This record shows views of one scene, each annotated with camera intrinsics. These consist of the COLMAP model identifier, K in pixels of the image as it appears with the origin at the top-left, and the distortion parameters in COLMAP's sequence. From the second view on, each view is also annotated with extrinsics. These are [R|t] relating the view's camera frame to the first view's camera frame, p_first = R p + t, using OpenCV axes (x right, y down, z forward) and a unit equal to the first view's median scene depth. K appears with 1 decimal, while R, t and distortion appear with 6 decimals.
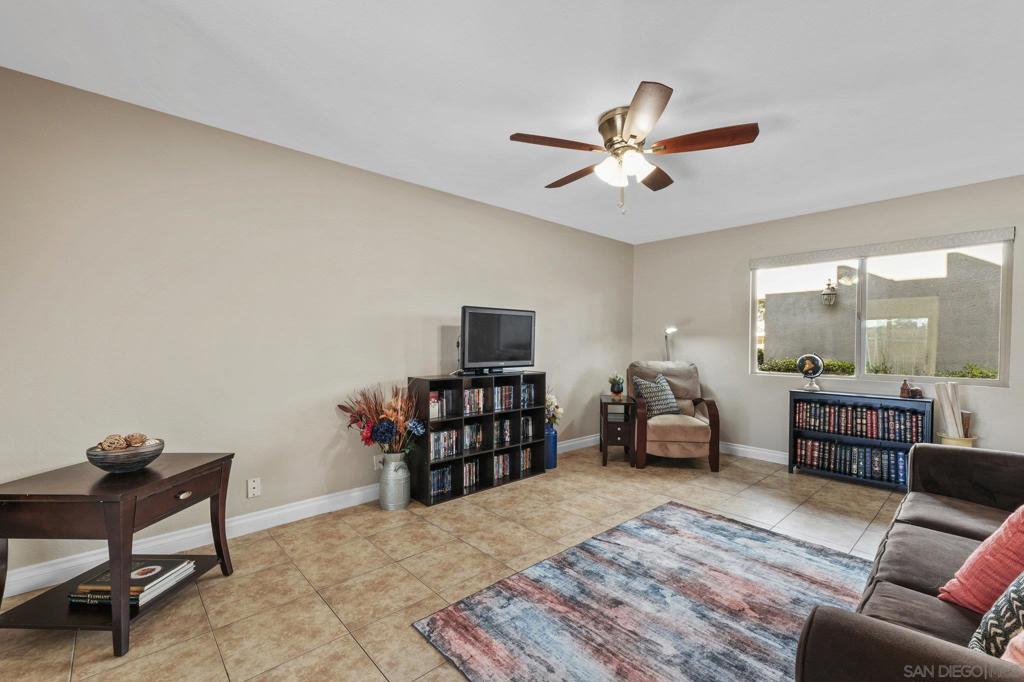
lens RADIAL K [[439.7, 0, 512.2], [0, 439.7, 344.1], [0, 0, 1]] dist [0.014597, 0.001537]
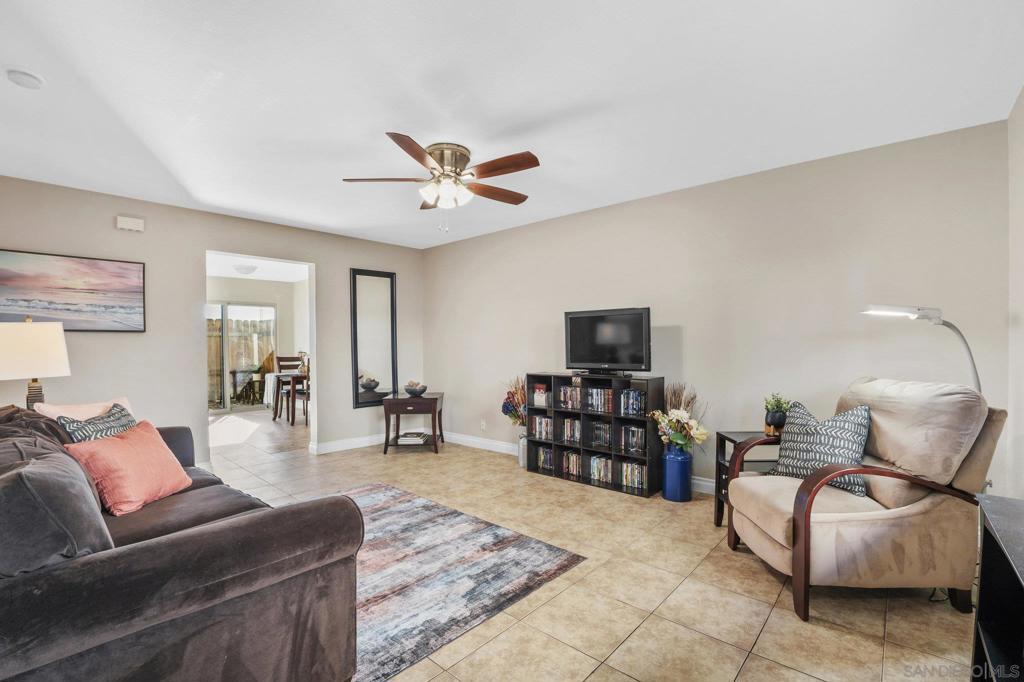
lens RADIAL K [[439.7, 0, 503.4], [0, 439.7, 343.9], [0, 0, 1]] dist [0.014597, 0.001537]
pose [[0.093081, -0.005871, -0.995641, 1.064392], [0.007185, 0.999961, -0.005225, -0.001686], [0.995633, -0.006668, 0.093119, 0.779112]]
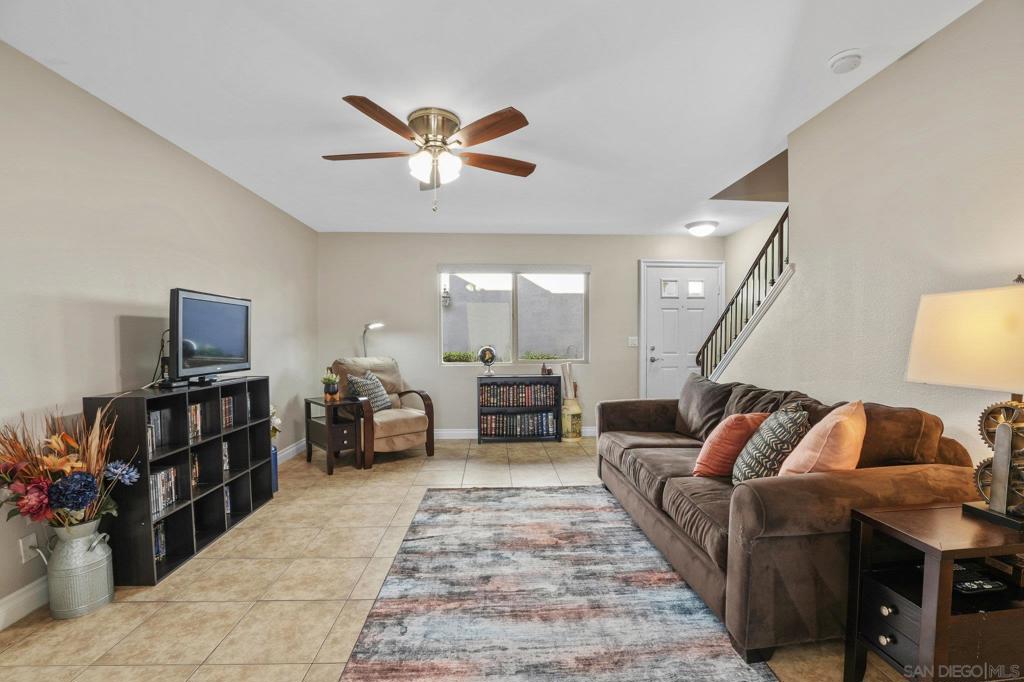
lens RADIAL K [[461.9, 0, 513.6], [0, 461.9, 342.6], [0, 0, 1]] dist [-0.041501, 0.002654]
pose [[0.635703, -0.016381, 0.771760, -0.343879], [0.011858, 0.999864, 0.011455, -0.002311], [-0.771842, 0.001869, 0.635811, 0.141584]]
